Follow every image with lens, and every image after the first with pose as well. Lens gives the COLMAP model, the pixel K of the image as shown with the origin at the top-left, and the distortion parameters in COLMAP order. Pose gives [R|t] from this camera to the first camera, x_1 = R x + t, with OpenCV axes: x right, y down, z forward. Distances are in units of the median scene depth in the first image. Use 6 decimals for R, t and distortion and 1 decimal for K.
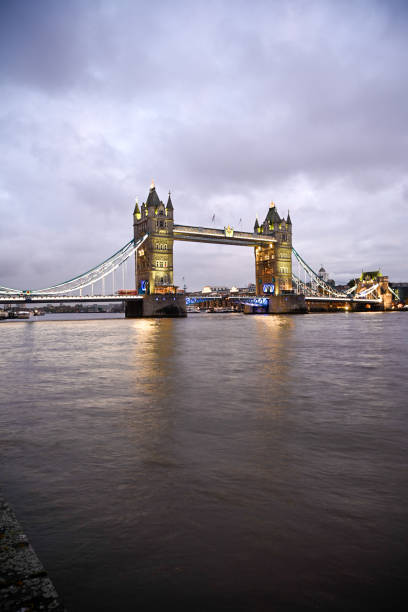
lens RADIAL K [[458.0, 0, 204.7], [0, 458.0, 306.0], [0, 0, 1]] dist [-0.003589, -0.000390]
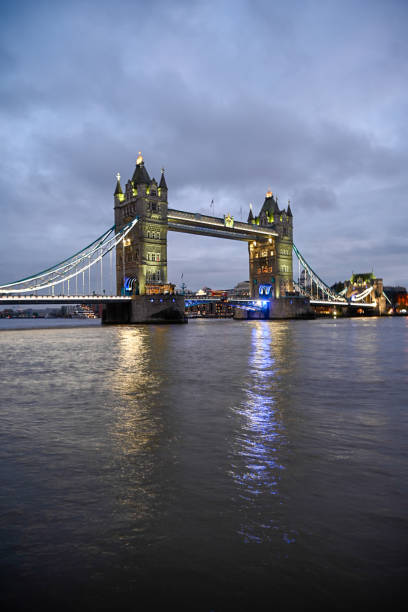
lens RADIAL K [[458.0, 0, 204.7], [0, 458.0, 306.0], [0, 0, 1]] dist [-0.003589, -0.000390]
pose [[0.988659, 0.004559, 0.150110, -0.110442], [-0.002695, 0.999917, -0.012621, 0.003262], [-0.150155, 0.012074, 0.988589, 0.175182]]
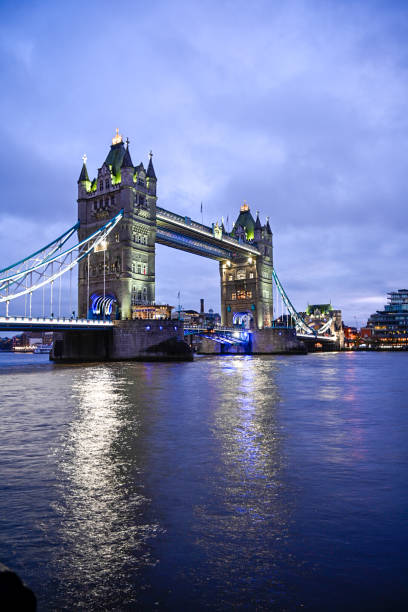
lens RADIAL K [[458.0, 0, 204.7], [0, 458.0, 306.0], [0, 0, 1]] dist [-0.003589, -0.000390]
pose [[0.913485, 0.044188, 0.404466, -0.221159], [-0.009306, 0.996094, -0.087805, 0.005545], [-0.406766, 0.076445, 0.910328, 0.388958]]
